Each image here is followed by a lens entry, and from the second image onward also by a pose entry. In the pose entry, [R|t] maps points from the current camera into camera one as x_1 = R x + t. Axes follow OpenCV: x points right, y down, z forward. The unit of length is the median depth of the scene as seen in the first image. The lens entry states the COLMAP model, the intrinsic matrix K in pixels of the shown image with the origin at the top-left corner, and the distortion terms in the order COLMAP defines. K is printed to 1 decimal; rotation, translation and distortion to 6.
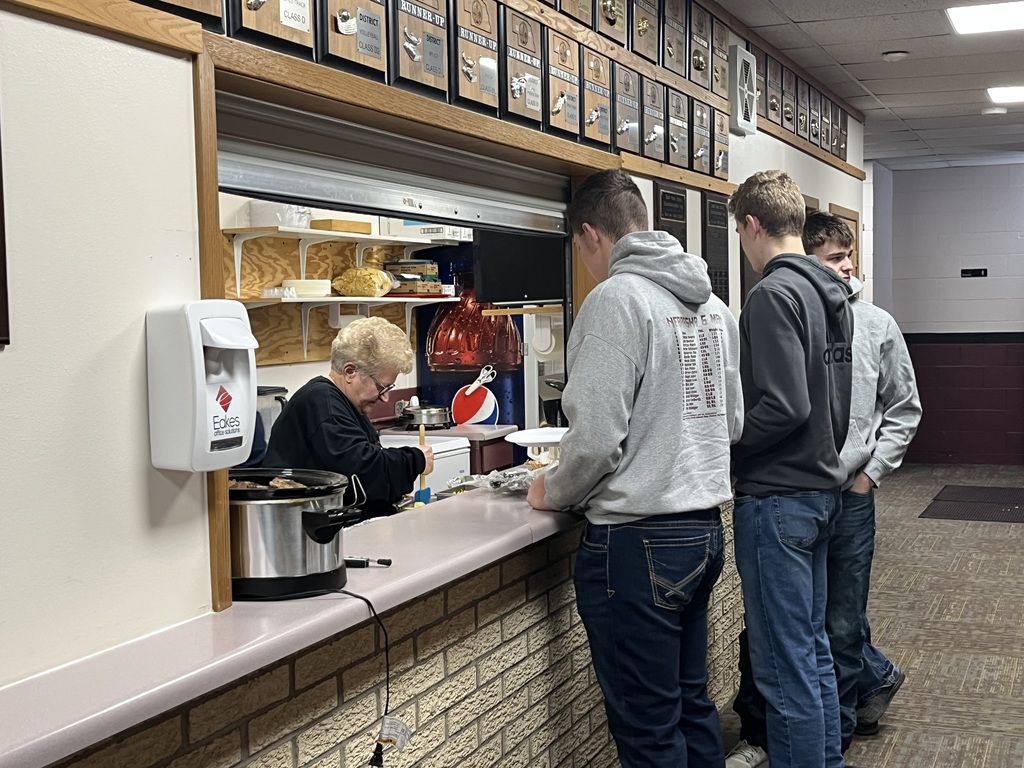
lens RADIAL K [[1369.5, 0, 513.6], [0, 1369.5, 386.0], [0, 0, 1]] dist [0.038674, 0.000000]
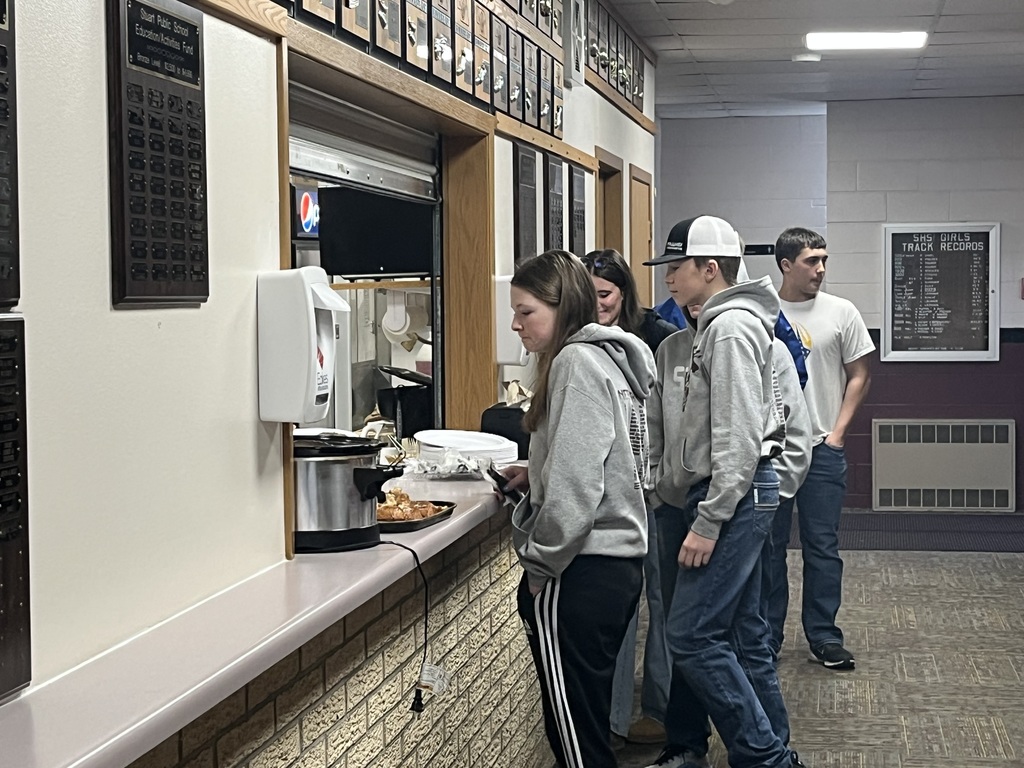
lens RADIAL K [[1966.0, 0, 511.5], [0, 1966.0, 383.6], [0, 0, 1]] dist [0.042518, 0.000000]
pose [[0.974417, -0.000113, 0.224749, -0.186074], [0.002420, 0.999947, -0.009988, 0.020710], [-0.224736, 0.010276, 0.974366, -0.248301]]
